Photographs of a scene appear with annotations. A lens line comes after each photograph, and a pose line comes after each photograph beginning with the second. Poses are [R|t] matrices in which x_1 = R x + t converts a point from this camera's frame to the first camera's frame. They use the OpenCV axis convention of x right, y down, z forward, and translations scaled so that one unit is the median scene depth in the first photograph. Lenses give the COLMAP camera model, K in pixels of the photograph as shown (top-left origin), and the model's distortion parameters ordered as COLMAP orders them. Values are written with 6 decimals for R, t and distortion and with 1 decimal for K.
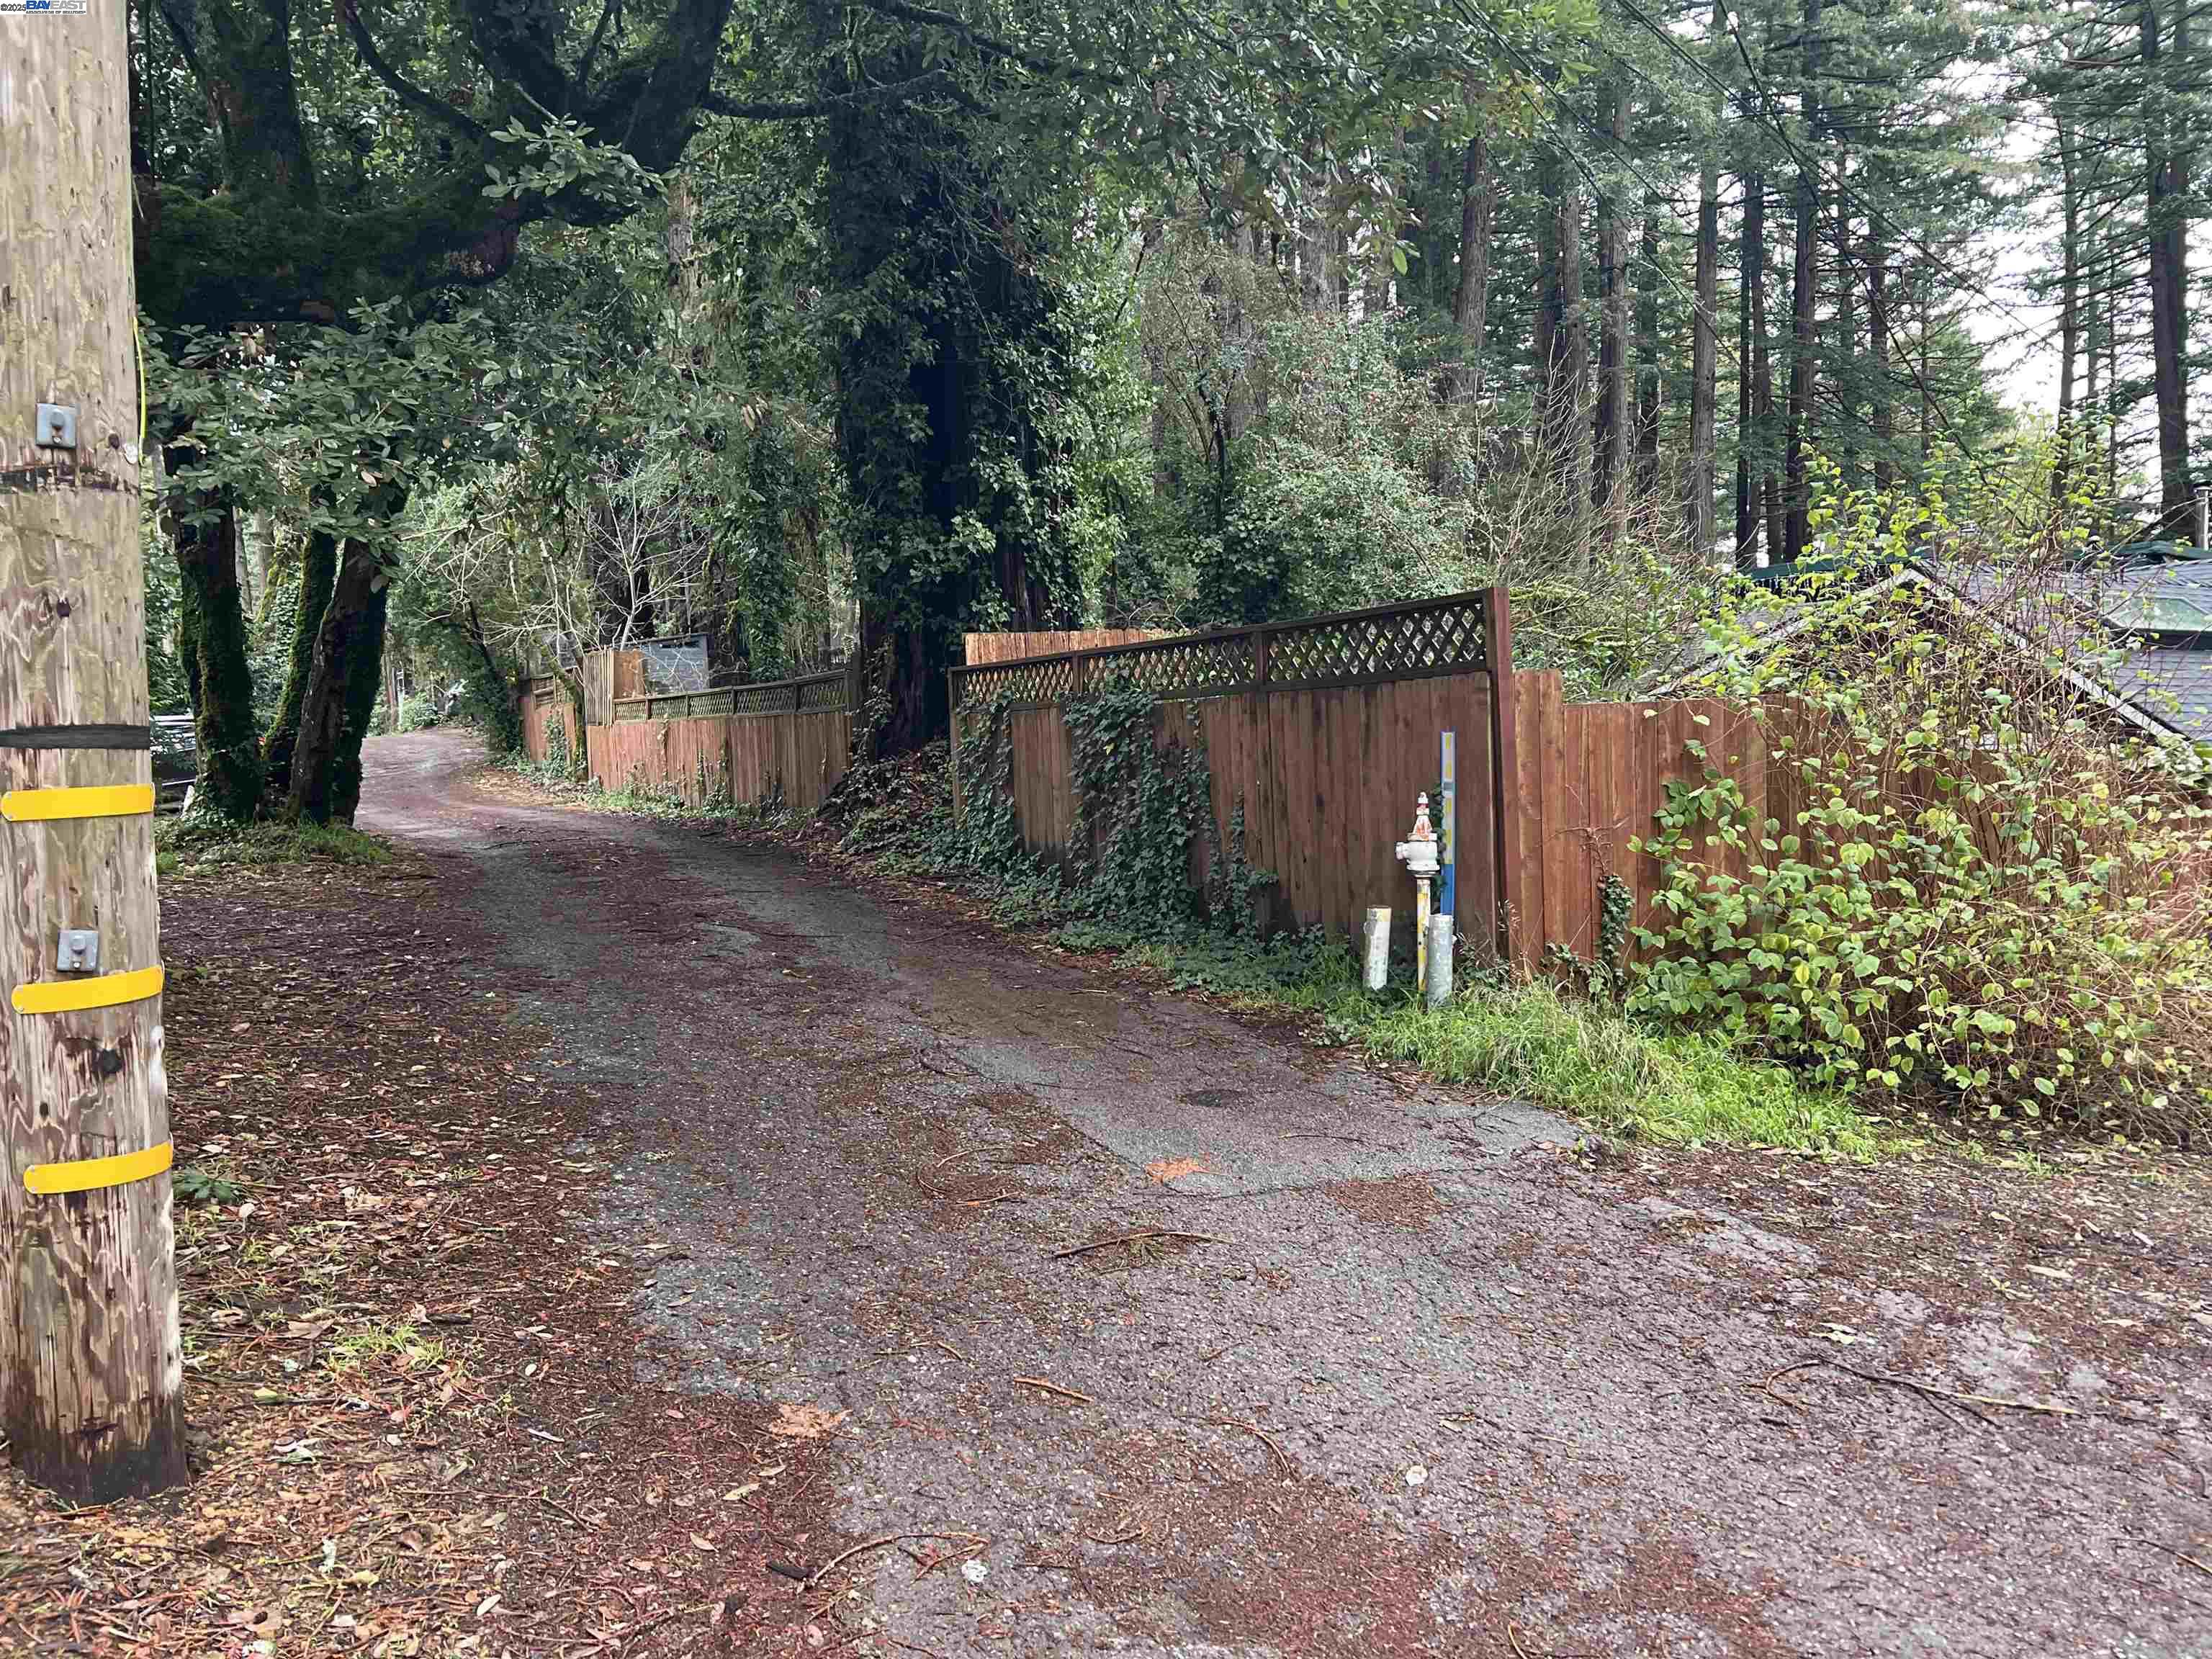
lens RADIAL K [[1655.1, 0, 1164.4], [0, 1655.1, 744.5], [0, 0, 1]] dist [0.056072, -0.065306]
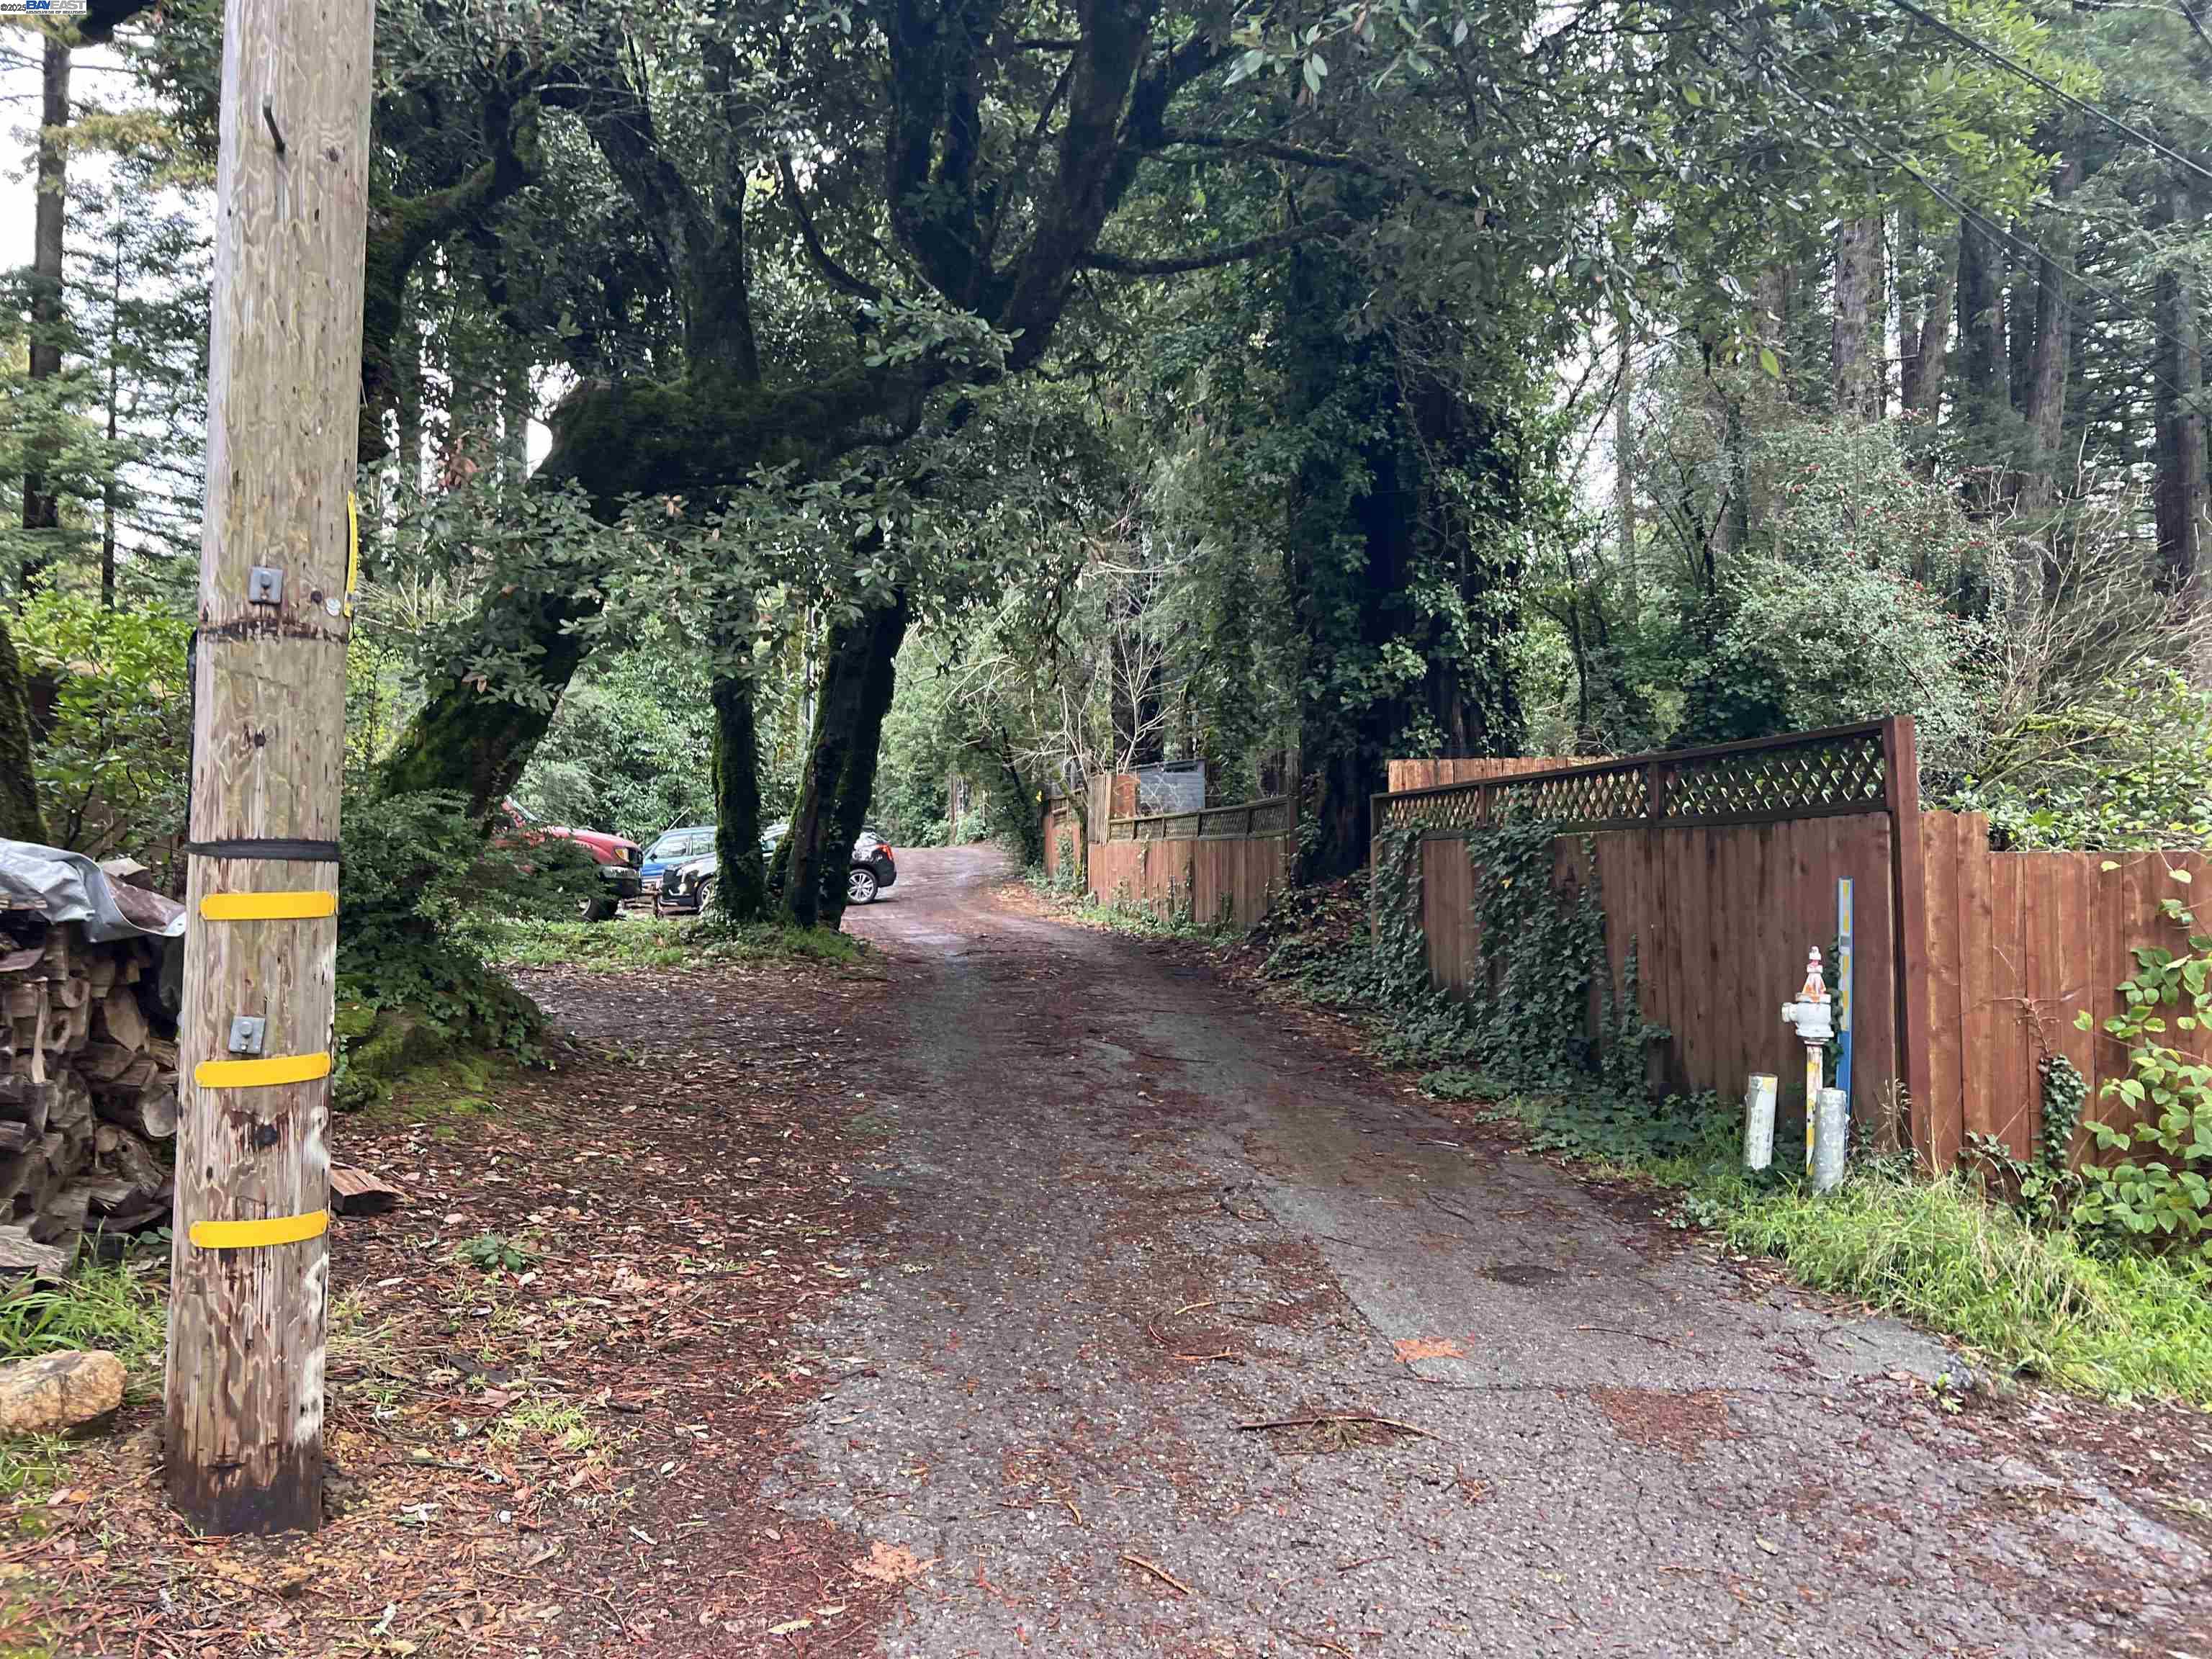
lens RADIAL K [[1655.1, 0, 1135.7], [0, 1655.1, 729.1], [0, 0, 1]] dist [0.056072, -0.065306]
pose [[0.944045, 0.003434, -0.329799, 0.133926], [-0.031293, 0.996367, -0.079202, -0.006336], [0.328329, 0.085091, 0.940723, 0.042801]]
